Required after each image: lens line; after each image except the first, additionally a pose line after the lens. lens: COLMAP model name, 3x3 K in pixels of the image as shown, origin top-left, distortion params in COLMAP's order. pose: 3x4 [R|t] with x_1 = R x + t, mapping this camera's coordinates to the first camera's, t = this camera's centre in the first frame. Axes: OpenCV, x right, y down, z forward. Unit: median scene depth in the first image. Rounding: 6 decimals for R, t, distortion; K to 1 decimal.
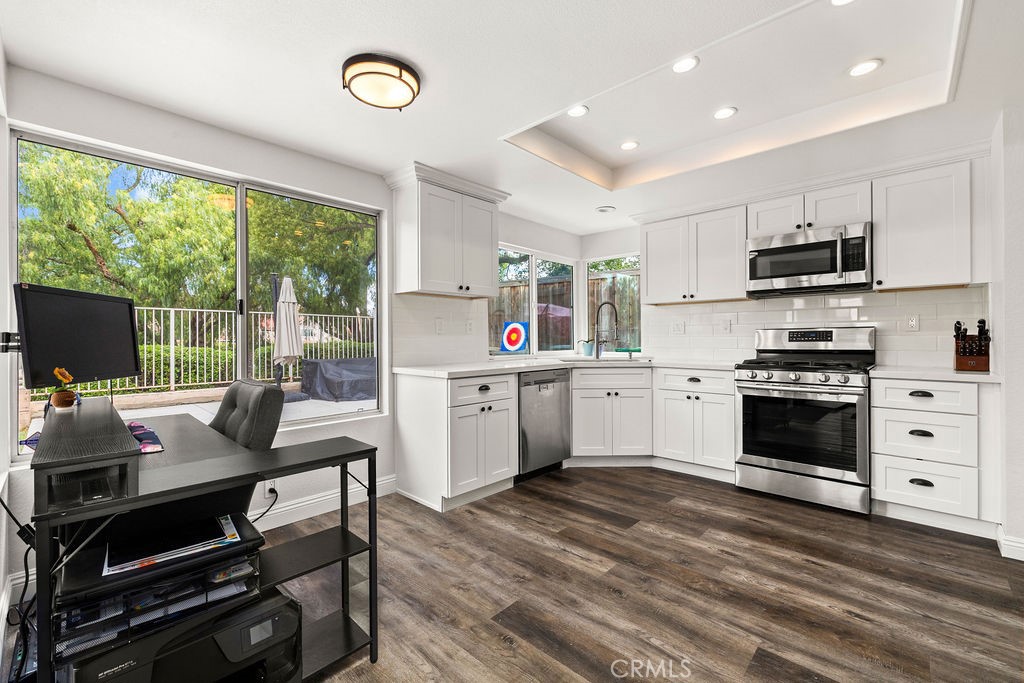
lens RADIAL K [[433.5, 0, 506.5], [0, 433.5, 339.1], [0, 0, 1]] dist [0.000585, 0.000353]
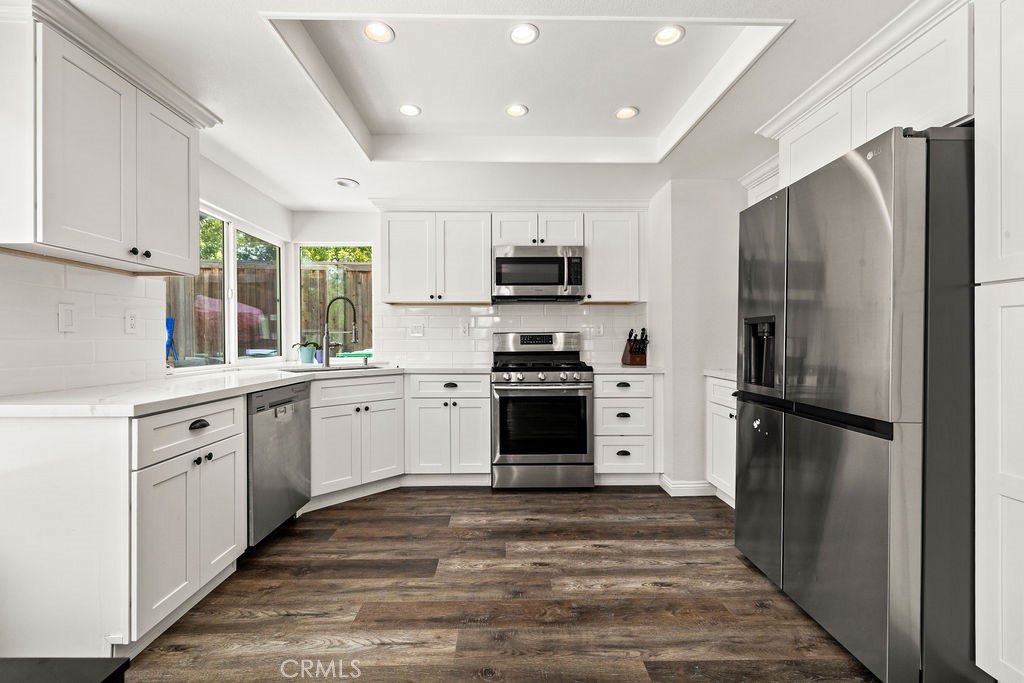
lens RADIAL K [[433.5, 0, 508.0], [0, 433.5, 340.2], [0, 0, 1]] dist [0.000585, 0.000353]
pose [[0.713554, 0.002369, 0.700596, -0.165716], [0.000976, 0.999990, -0.004375, -0.000034], [-0.700599, 0.003805, 0.713545, 0.277126]]
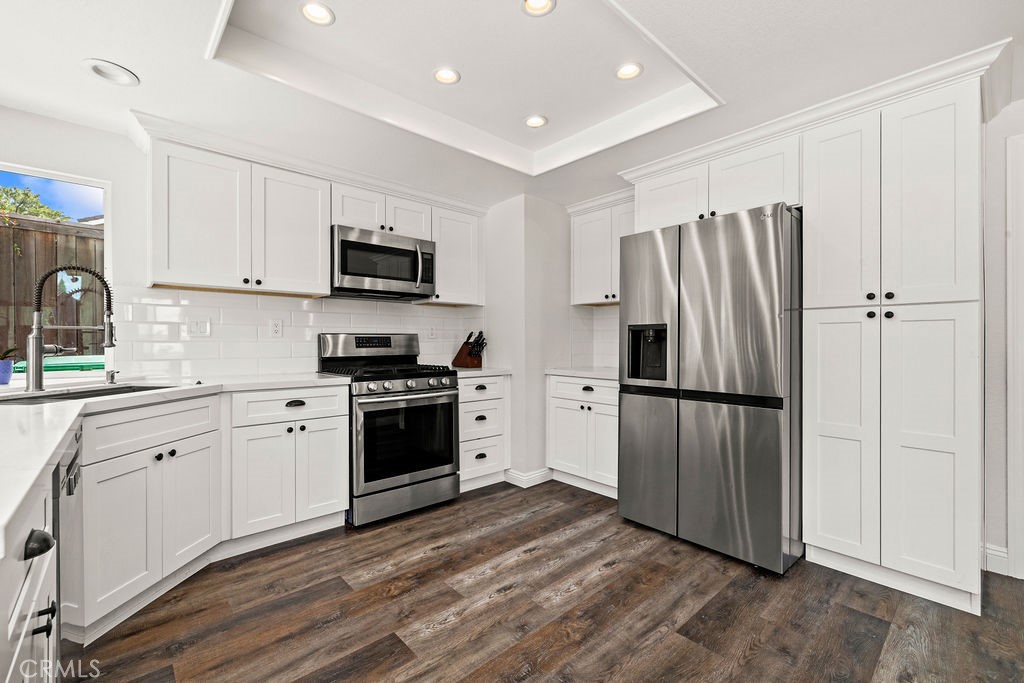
lens RADIAL K [[433.5, 0, 507.5], [0, 433.5, 342.5], [0, 0, 1]] dist [0.000585, 0.000353]
pose [[0.081049, 0.005231, 0.996696, -0.277815], [0.002982, 0.999980, -0.005490, 0.000724], [-0.996706, 0.003418, 0.081031, 0.705489]]
